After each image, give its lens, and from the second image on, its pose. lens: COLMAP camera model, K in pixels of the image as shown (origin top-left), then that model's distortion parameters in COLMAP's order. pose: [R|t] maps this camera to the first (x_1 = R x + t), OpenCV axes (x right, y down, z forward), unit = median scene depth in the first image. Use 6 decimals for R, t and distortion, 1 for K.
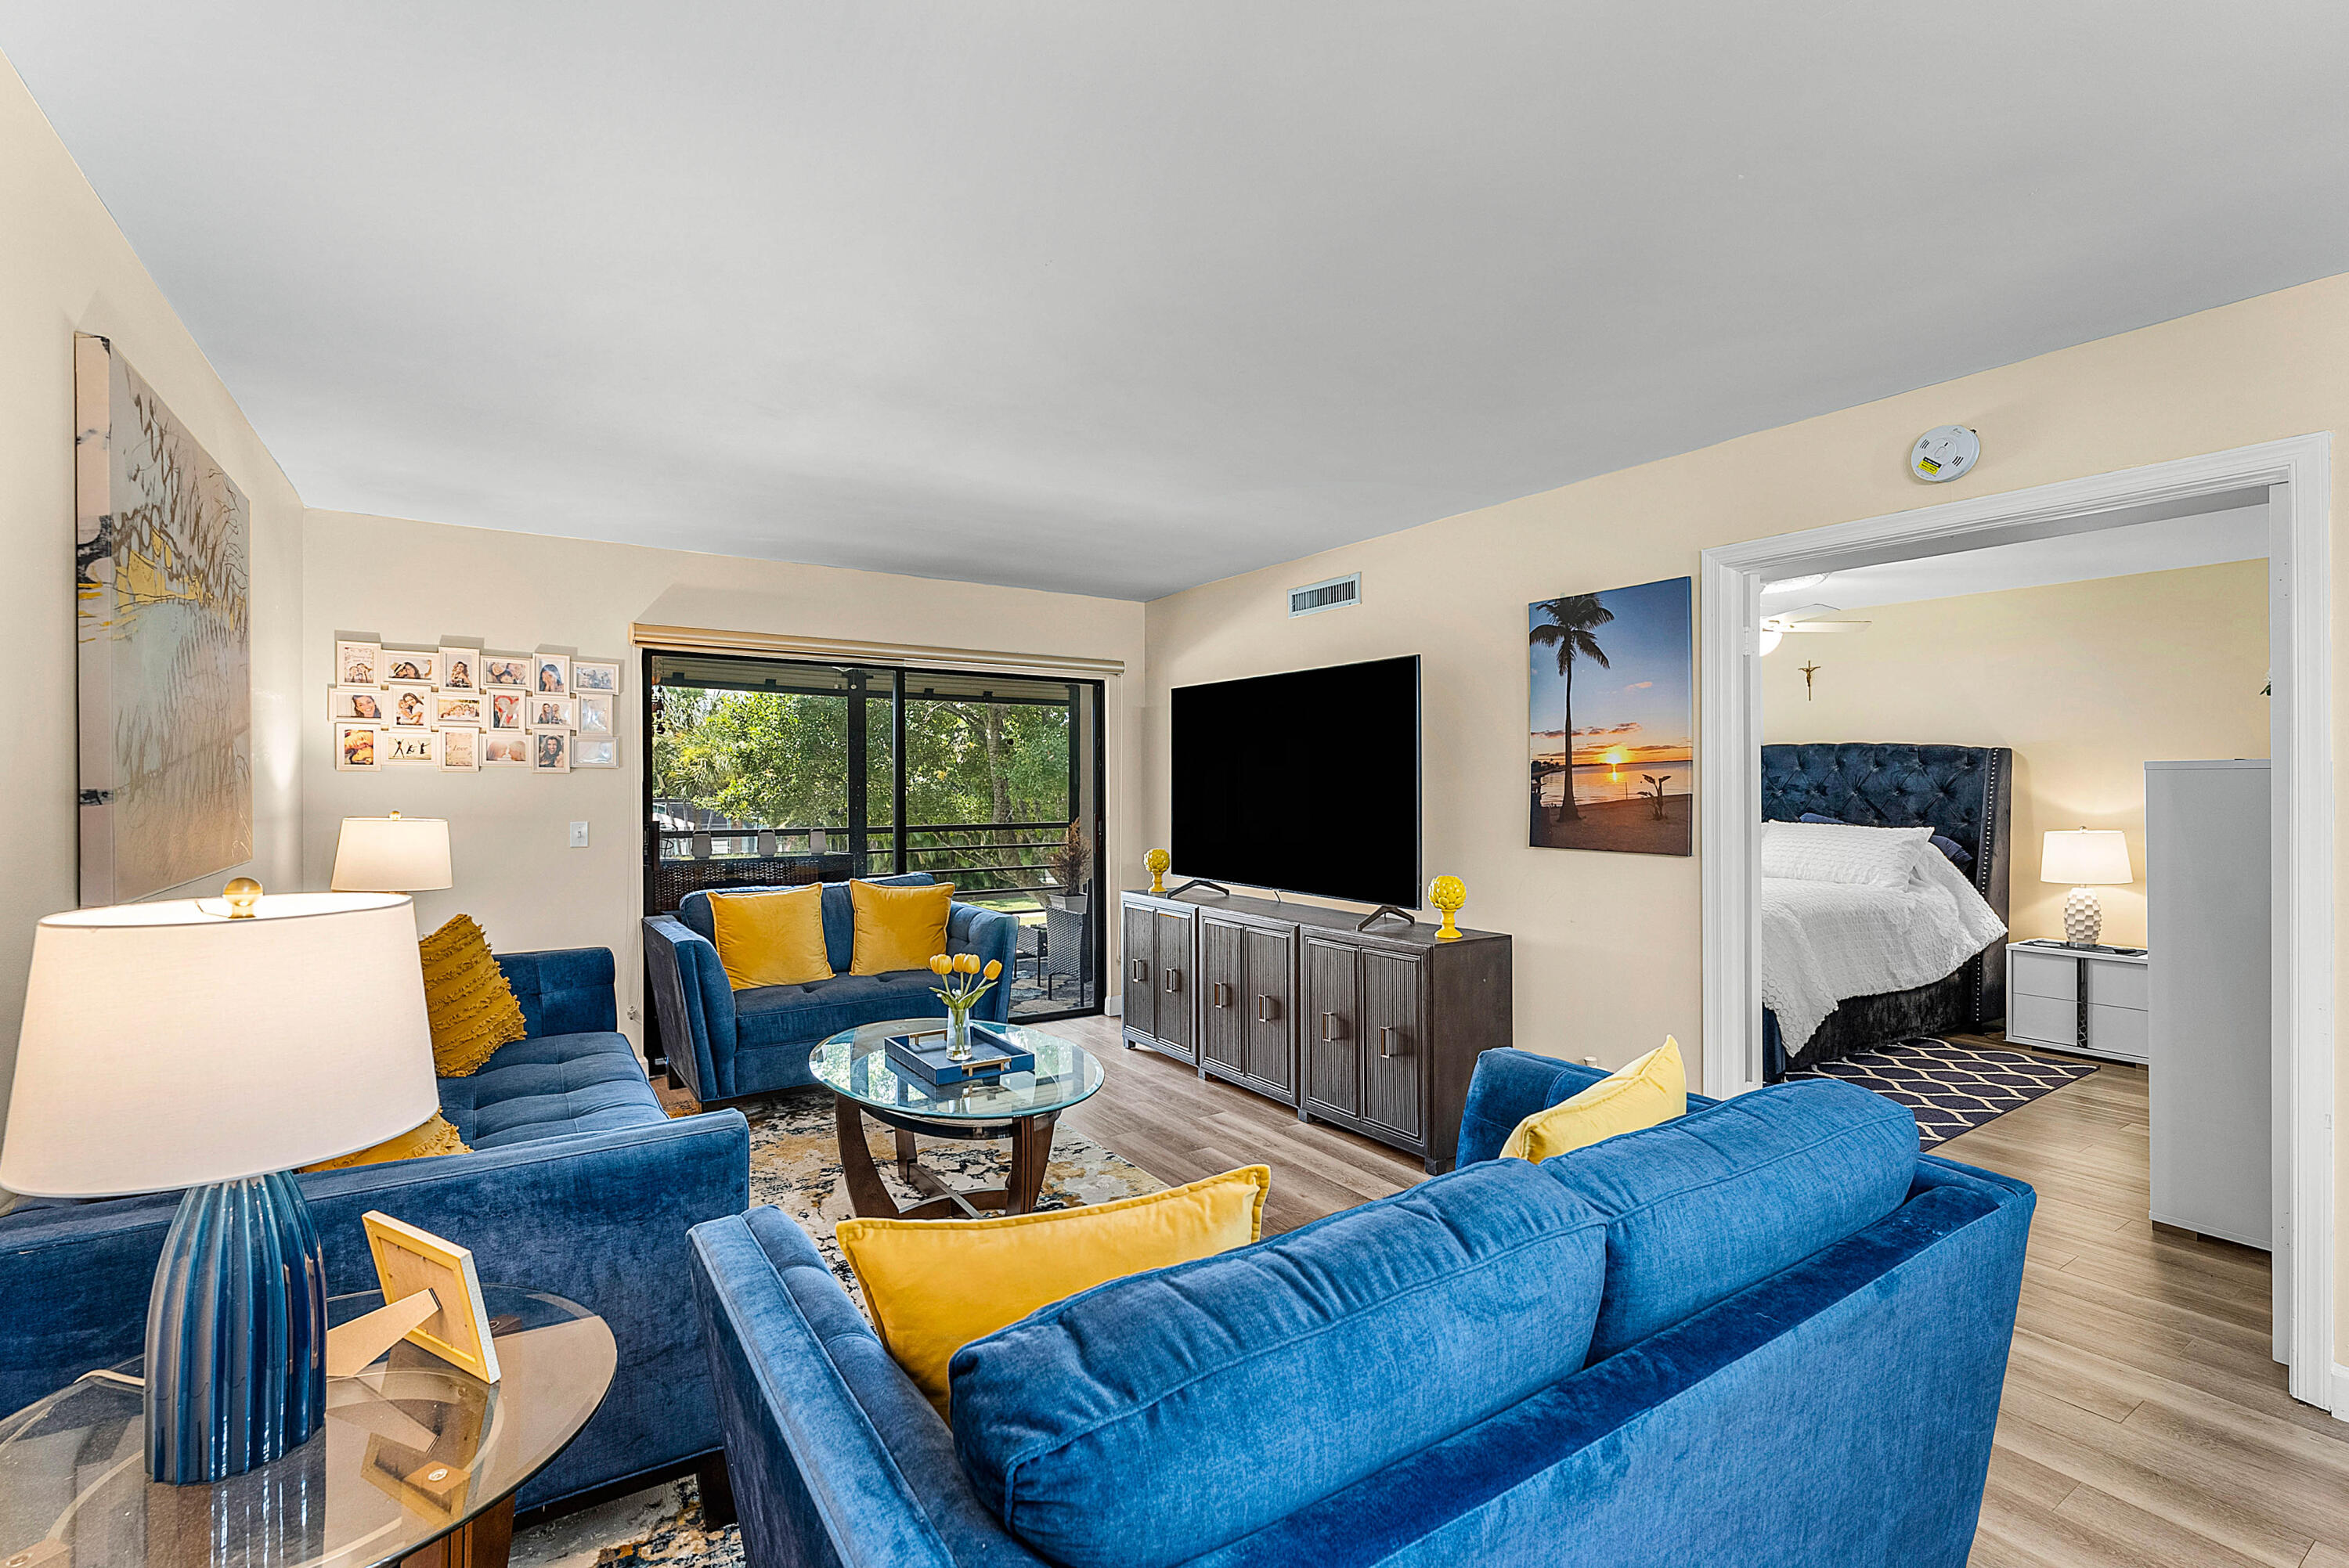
lens RADIAL K [[1018.3, 0, 1161.1], [0, 1018.3, 787.0], [0, 0, 1]] dist [-0.000500, -0.000333]
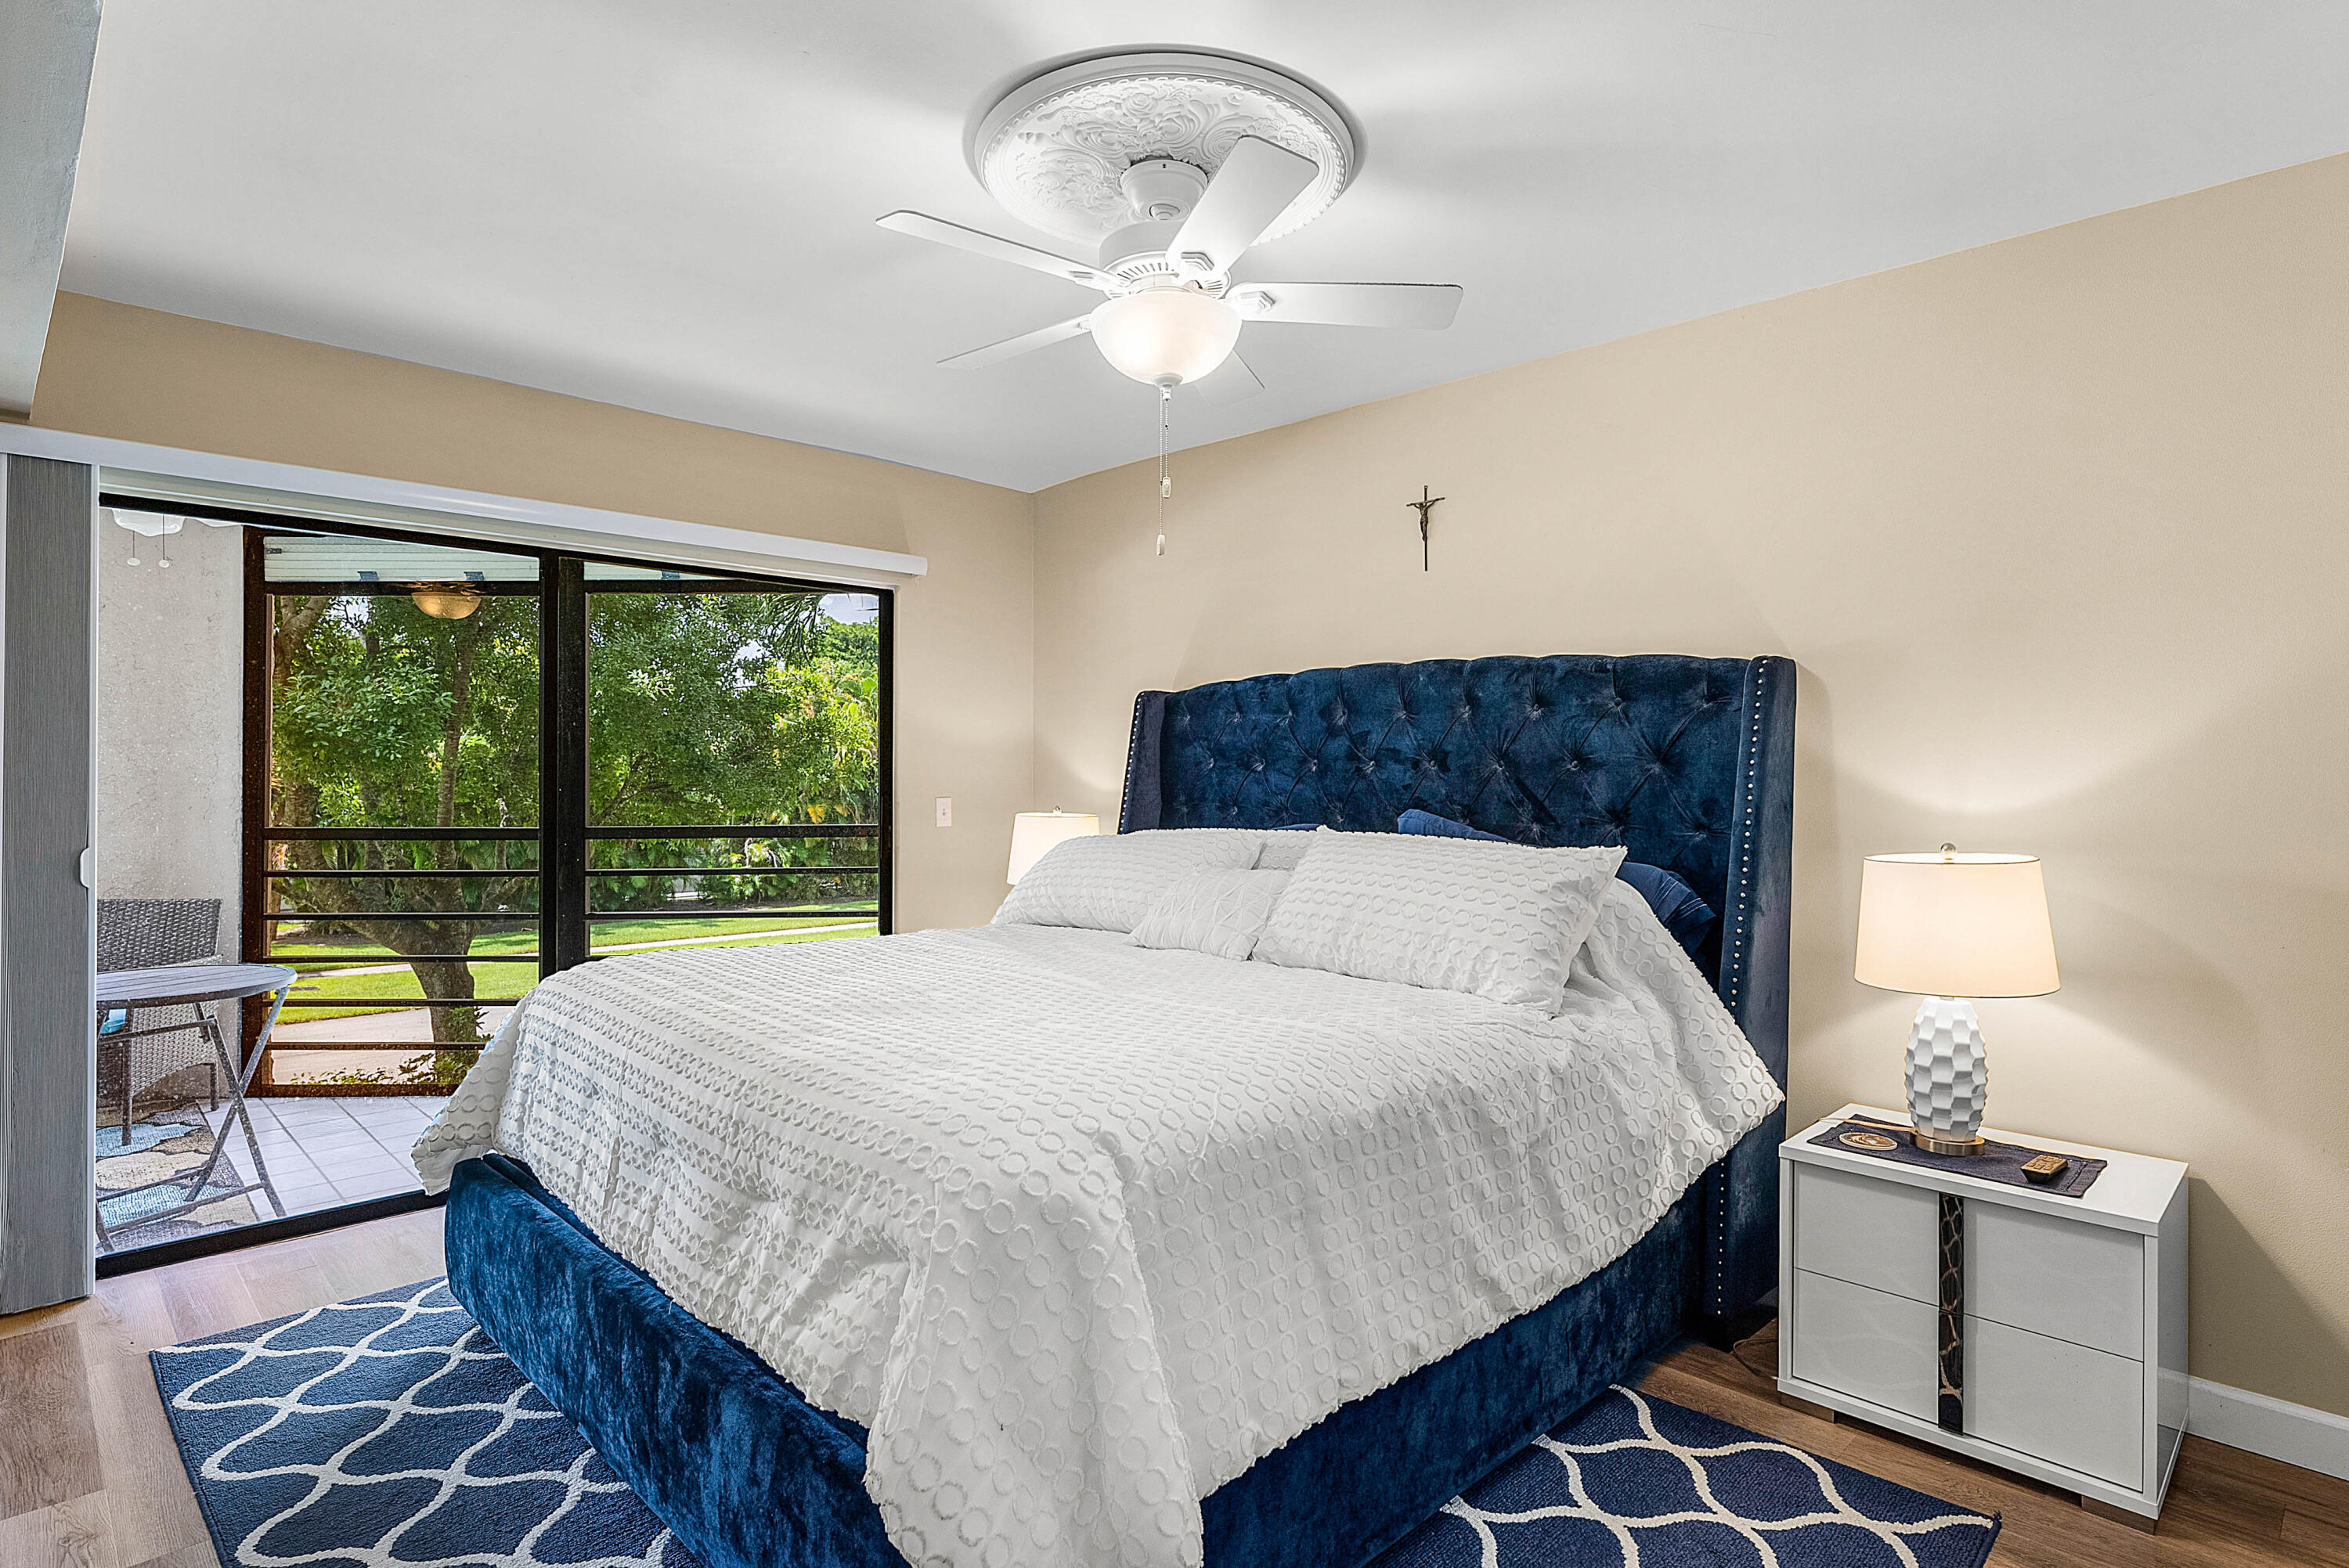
lens RADIAL K [[1204.5, 0, 1177.8], [0, 1204.5, 786.6], [0, 0, 1]] dist [-0.000758, 0.000906]
pose [[0.976944, -0.001845, 0.213489, 0.482986], [-0.000018, 0.999962, 0.008723, 0.011867], [-0.213497, -0.008526, 0.976906, 0.570720]]
